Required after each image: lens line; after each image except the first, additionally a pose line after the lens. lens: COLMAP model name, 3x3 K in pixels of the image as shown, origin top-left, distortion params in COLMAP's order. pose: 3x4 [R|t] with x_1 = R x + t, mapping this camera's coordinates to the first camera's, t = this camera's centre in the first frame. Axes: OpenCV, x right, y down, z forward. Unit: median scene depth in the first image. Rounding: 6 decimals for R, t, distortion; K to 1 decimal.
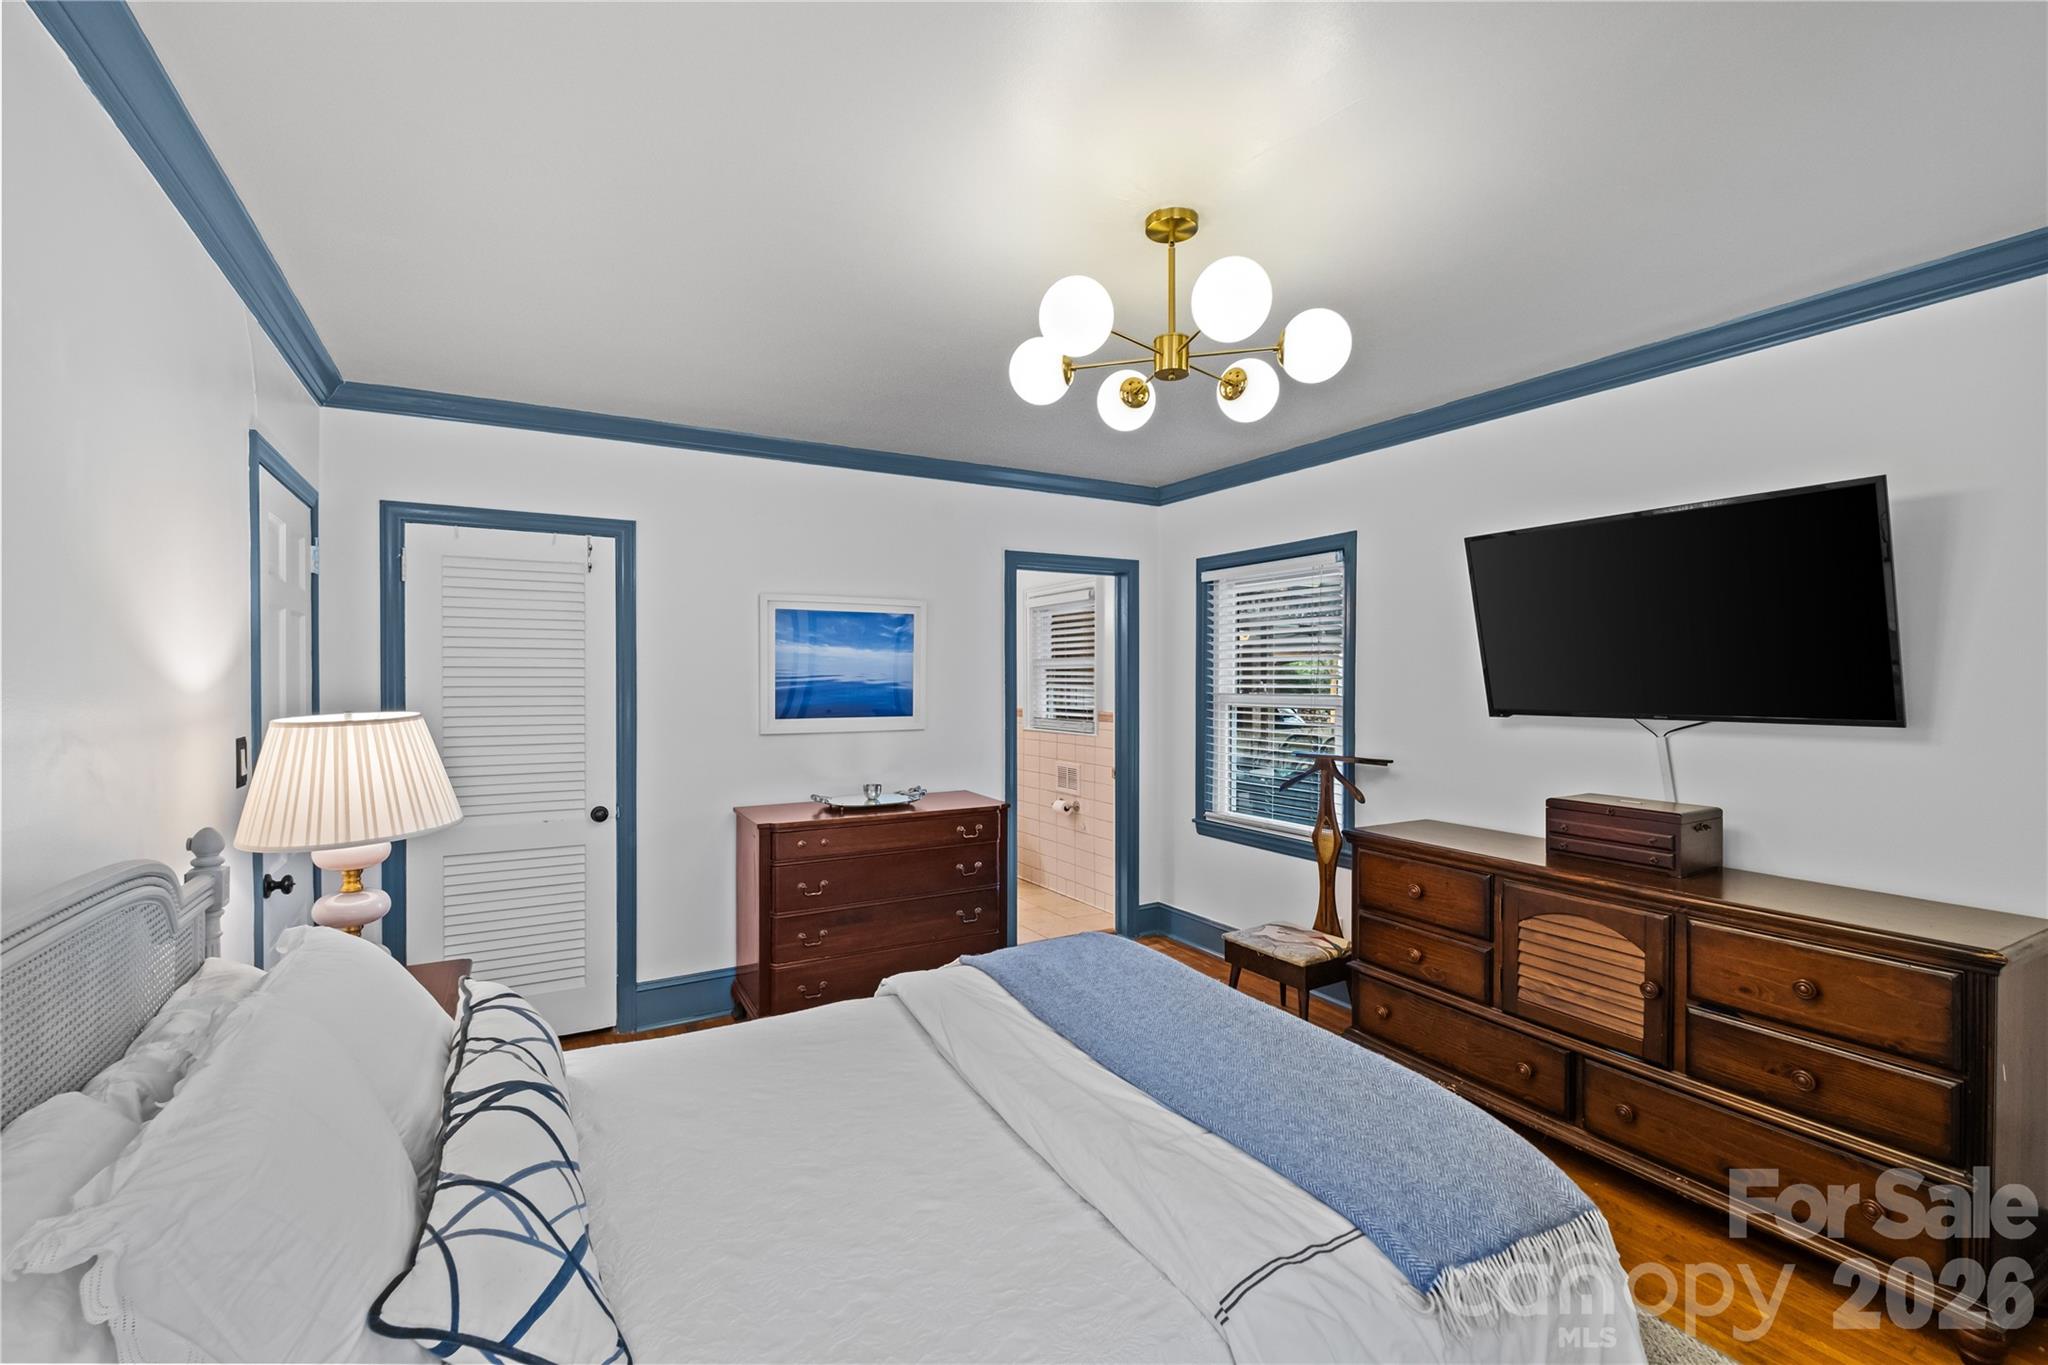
lens RADIAL K [[889.8, 0, 1026.5], [0, 889.8, 681.9], [0, 0, 1]] dist [0.003886, -0.005180]
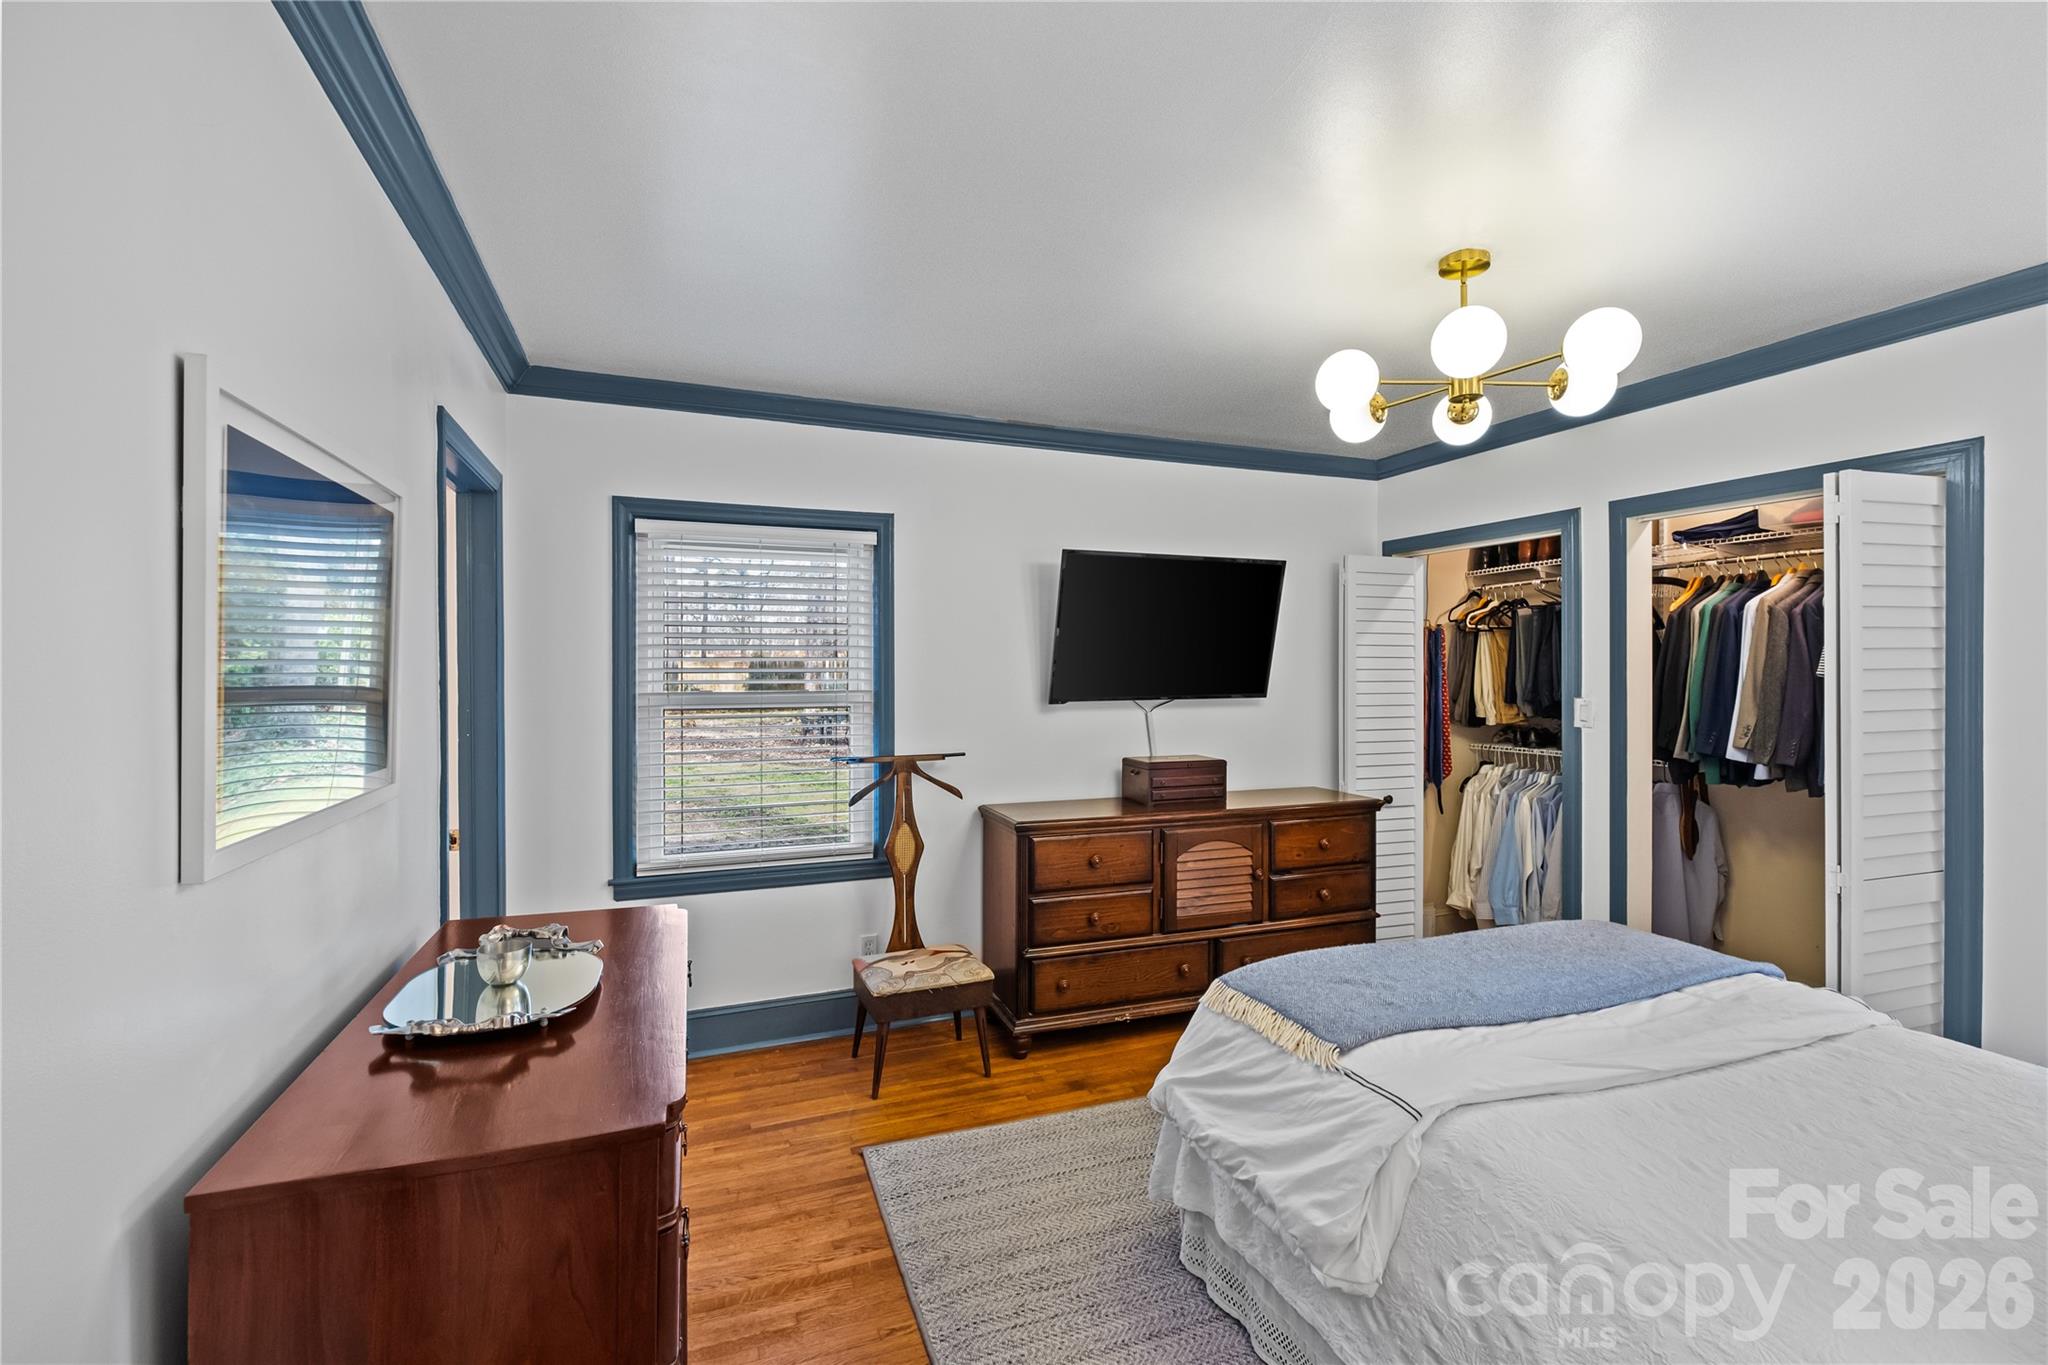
lens RADIAL K [[889.8, 0, 1020.2], [0, 889.8, 671.4], [0, 0, 1]] dist [0.003886, -0.005180]
pose [[0.141114, -0.003422, 0.989987, -0.749330], [0.006188, 0.999978, 0.002574, -0.008989], [-0.989974, 0.005763, 0.141132, 1.016102]]
